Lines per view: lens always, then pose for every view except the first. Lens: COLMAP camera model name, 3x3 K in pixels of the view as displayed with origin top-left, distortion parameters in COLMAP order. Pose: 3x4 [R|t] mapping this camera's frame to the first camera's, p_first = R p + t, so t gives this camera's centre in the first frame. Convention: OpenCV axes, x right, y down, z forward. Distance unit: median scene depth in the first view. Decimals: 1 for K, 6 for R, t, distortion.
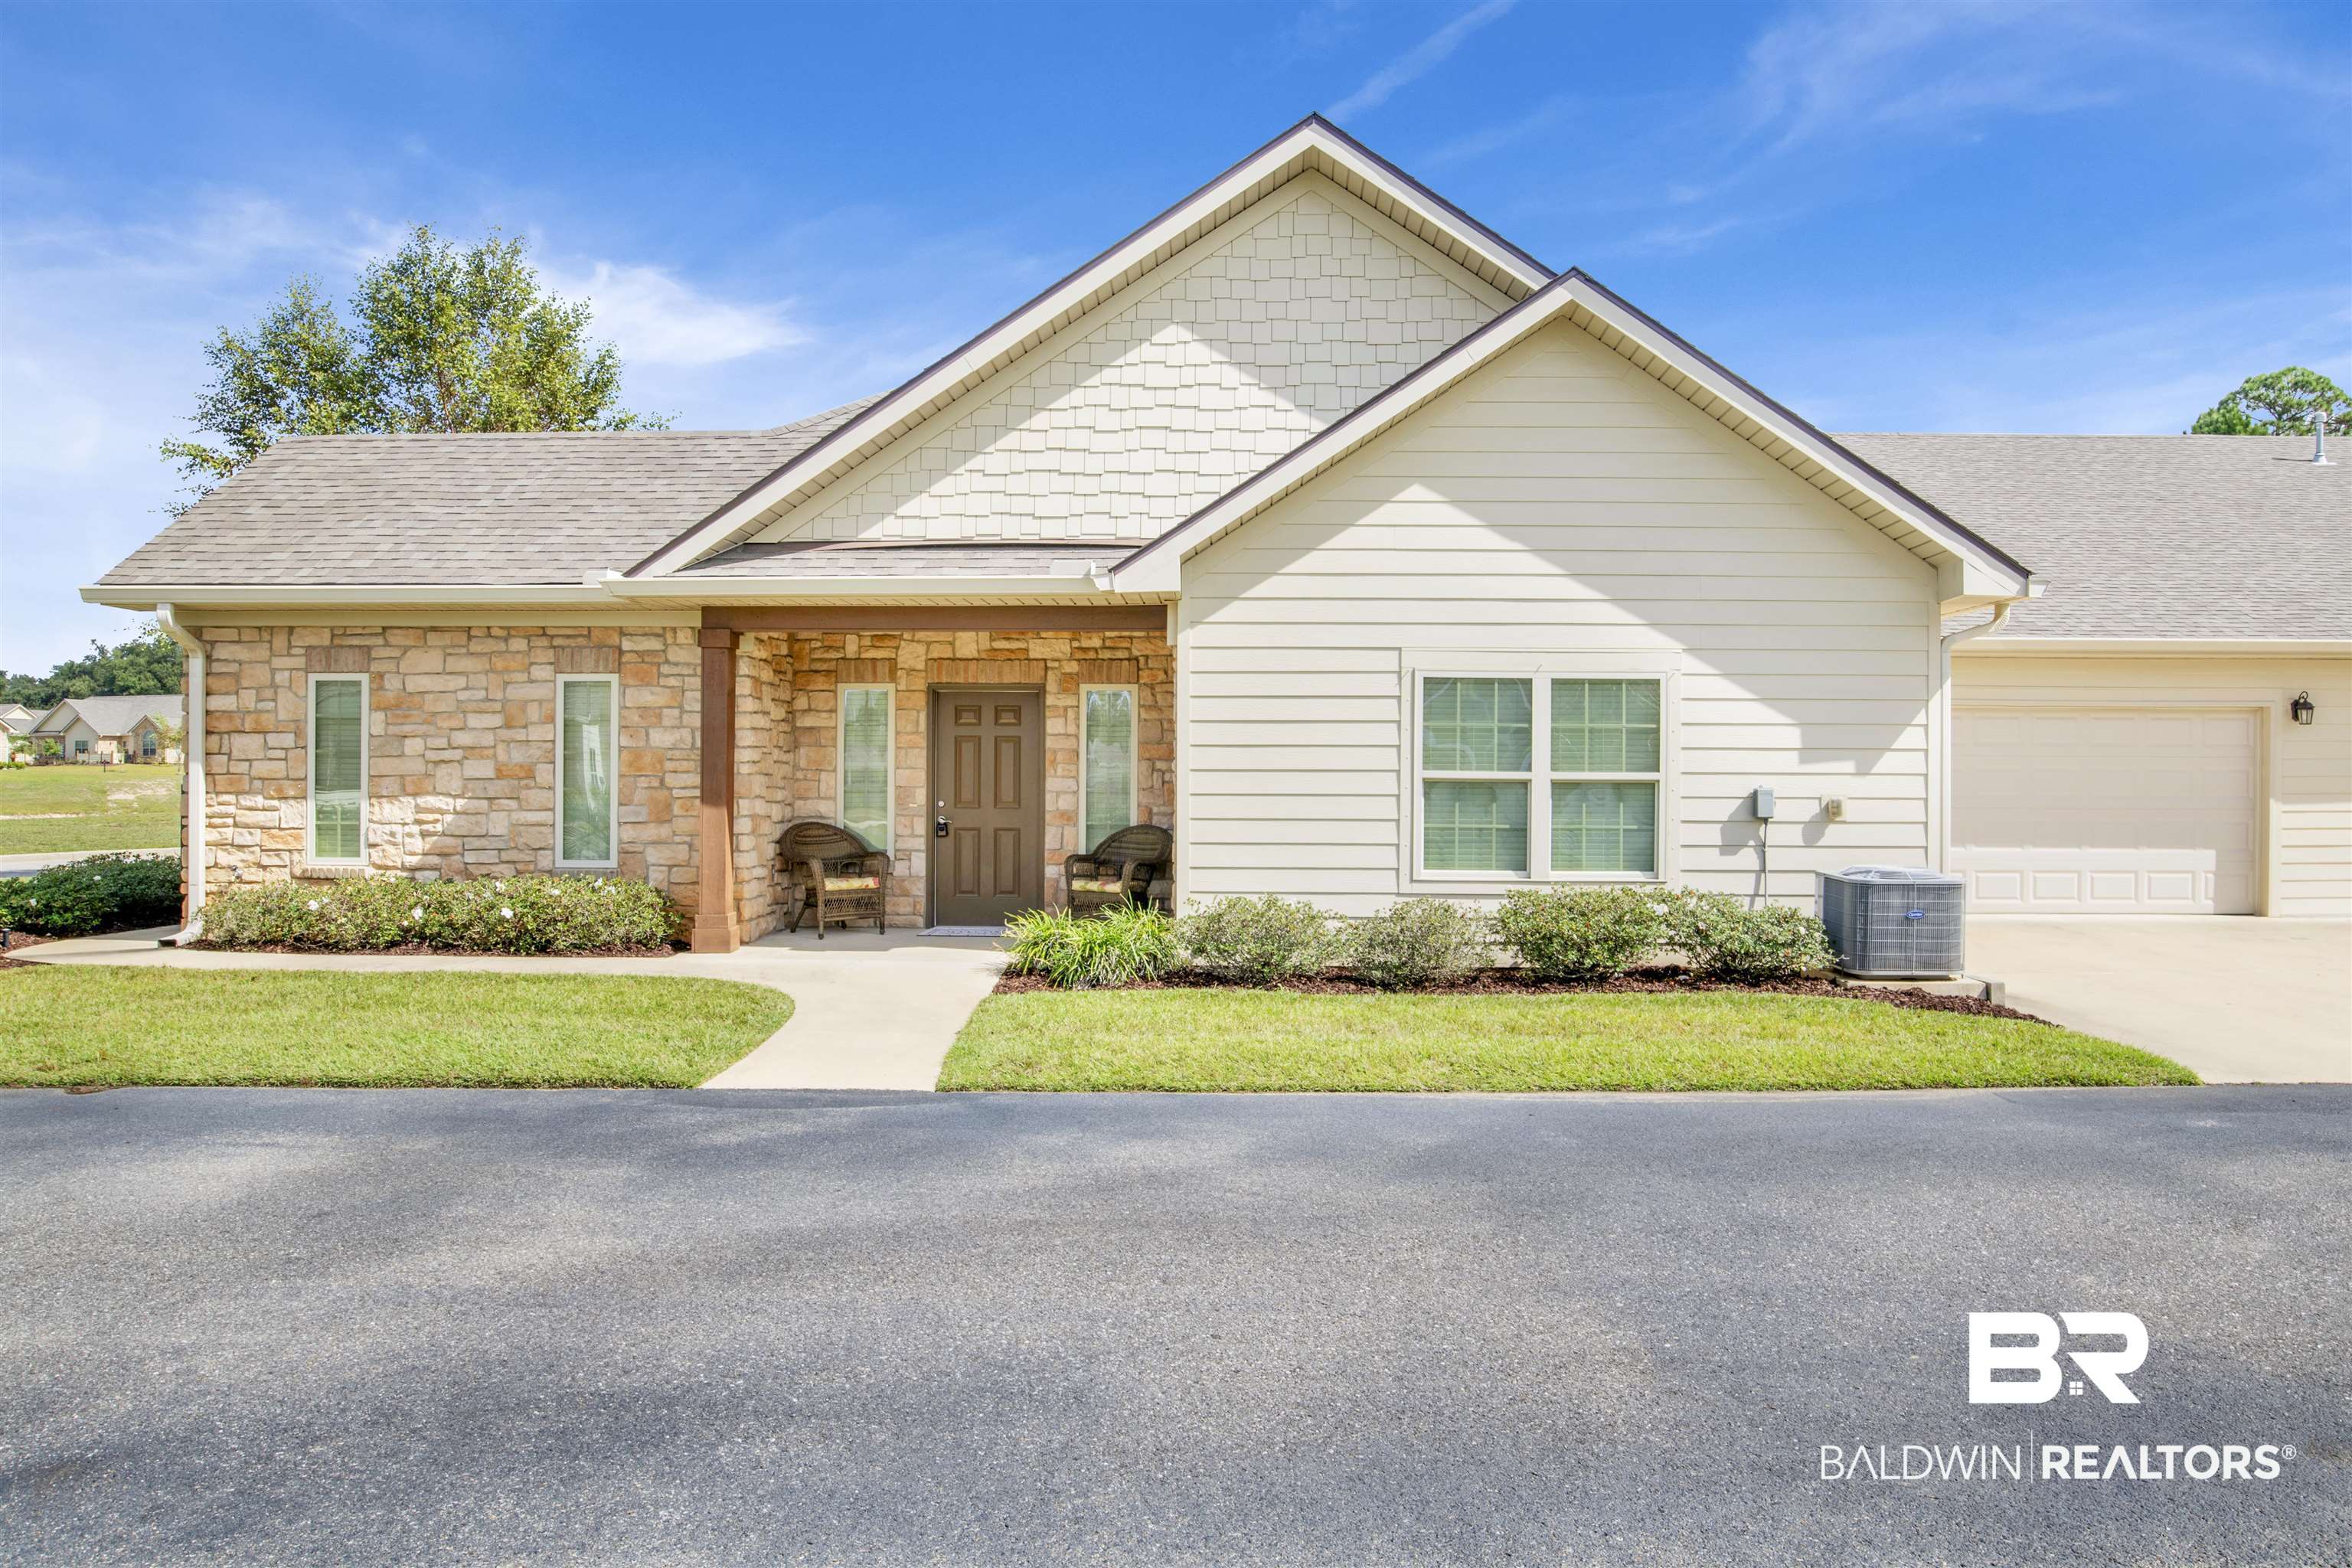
lens RADIAL K [[1661.1, 0, 1168.1], [0, 1661.1, 787.4], [0, 0, 1]] dist [-0.031767, -0.009978]
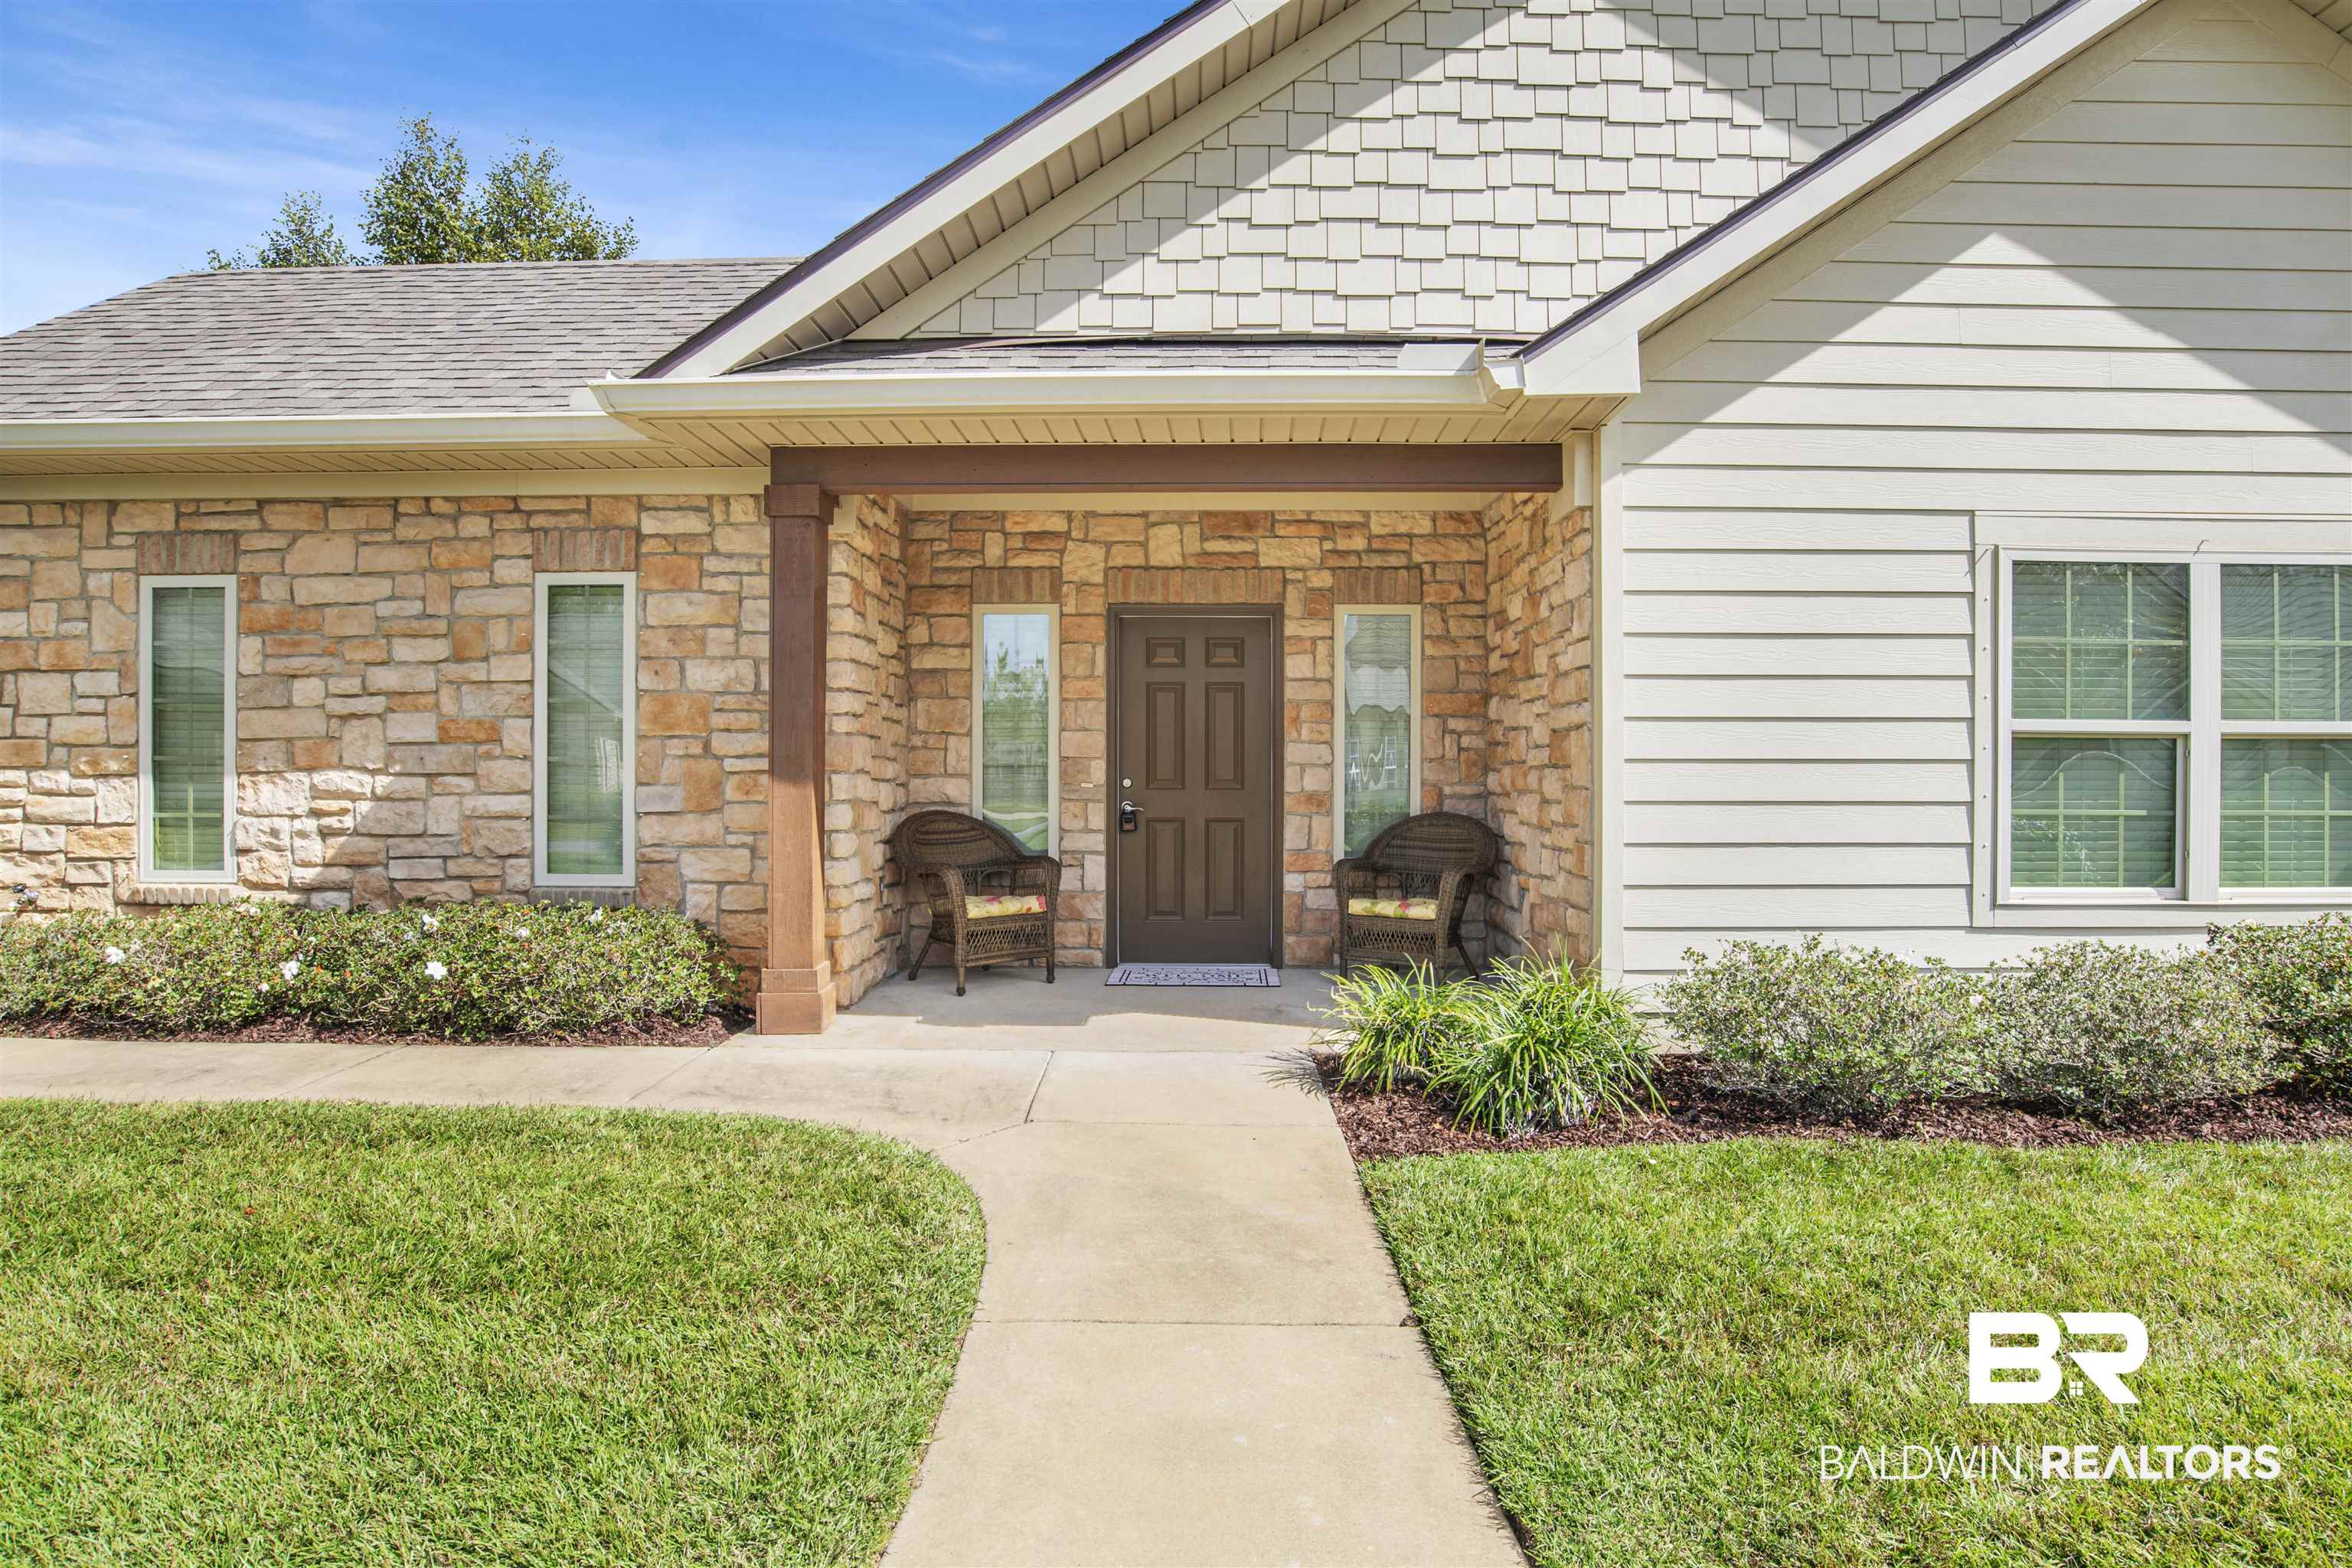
lens RADIAL K [[1342.0, 0, 1185.7], [0, 1342.0, 786.1], [0, 0, 1]] dist [-0.054156, 0.014229]
pose [[0.999586, -0.003670, 0.028531, -0.141505], [0.003530, 0.999981, 0.004965, 0.009471], [-0.028549, -0.004863, 0.999581, 0.498686]]
